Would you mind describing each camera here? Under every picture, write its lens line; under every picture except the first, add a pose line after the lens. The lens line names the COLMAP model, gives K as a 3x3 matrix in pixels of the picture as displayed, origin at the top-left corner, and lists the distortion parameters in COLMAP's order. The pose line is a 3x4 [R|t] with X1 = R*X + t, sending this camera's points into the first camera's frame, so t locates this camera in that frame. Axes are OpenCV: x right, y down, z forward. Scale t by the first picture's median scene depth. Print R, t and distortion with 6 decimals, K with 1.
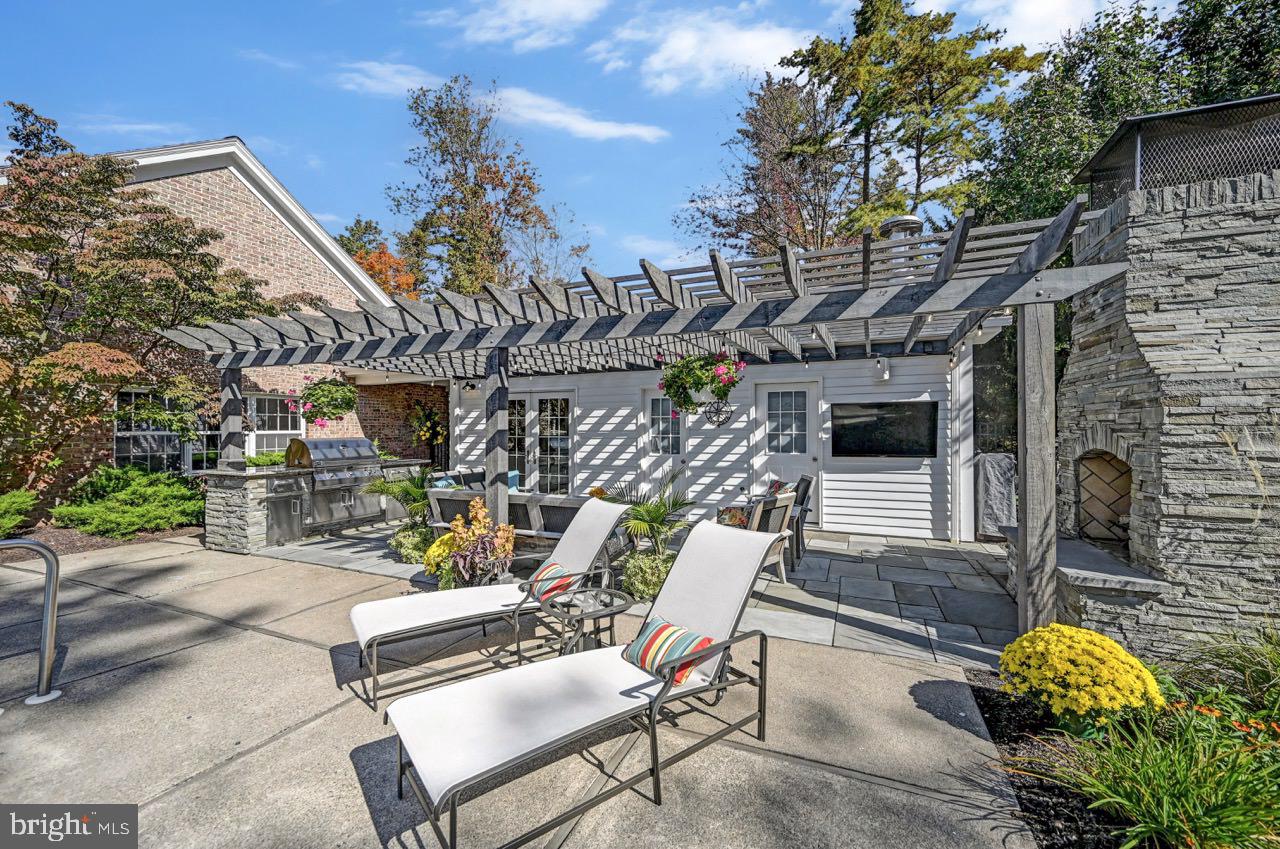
lens RADIAL K [[521.5, 0, 636.3], [0, 521.5, 422.9], [0, 0, 1]] dist [-0.006367, 0.001706]
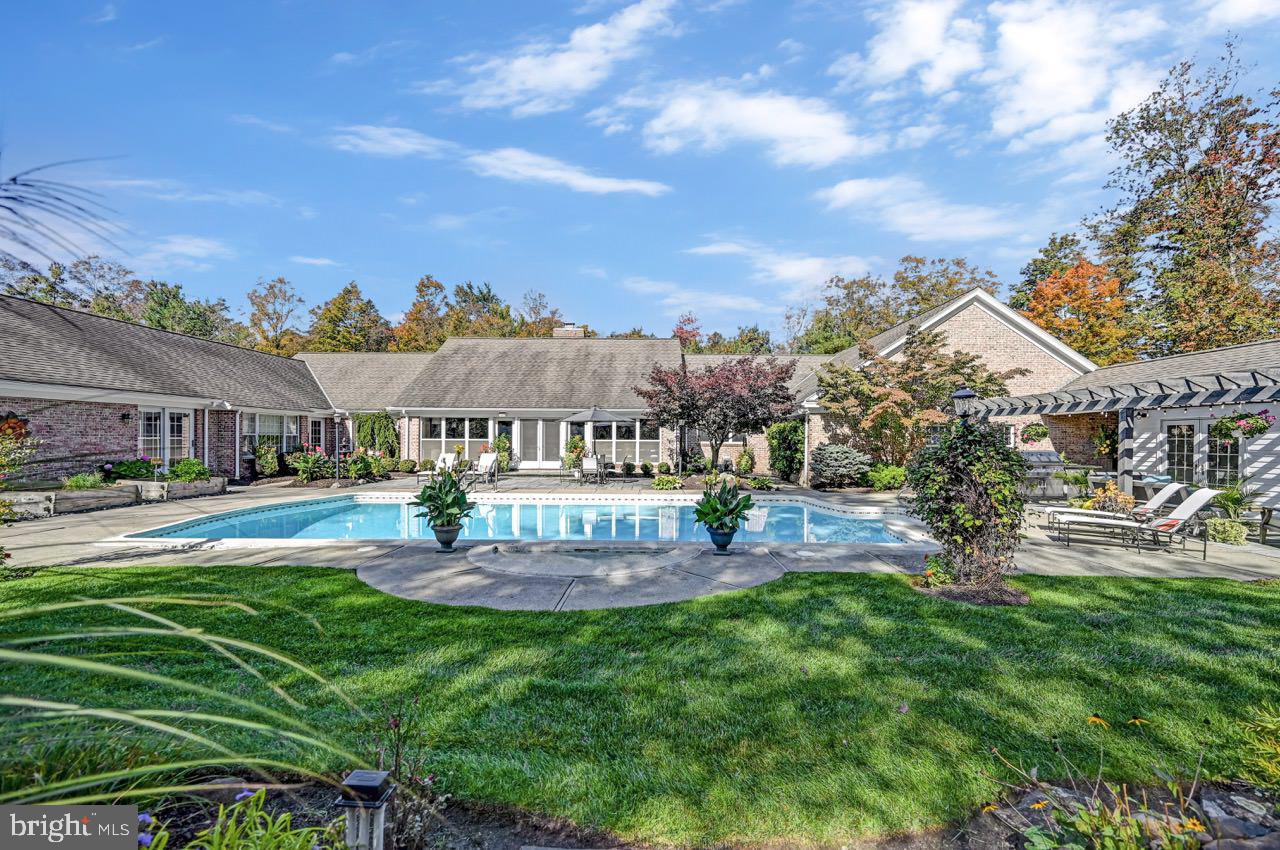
lens RADIAL K [[521.5, 0, 641.6], [0, 521.5, 446.6], [0, 0, 1]] dist [-0.006367, 0.001706]
pose [[0.402833, 0.020892, -0.915035, 0.464927], [-0.000404, 0.999743, 0.022648, -0.021795], [0.915273, -0.008753, 0.402738, -0.870923]]
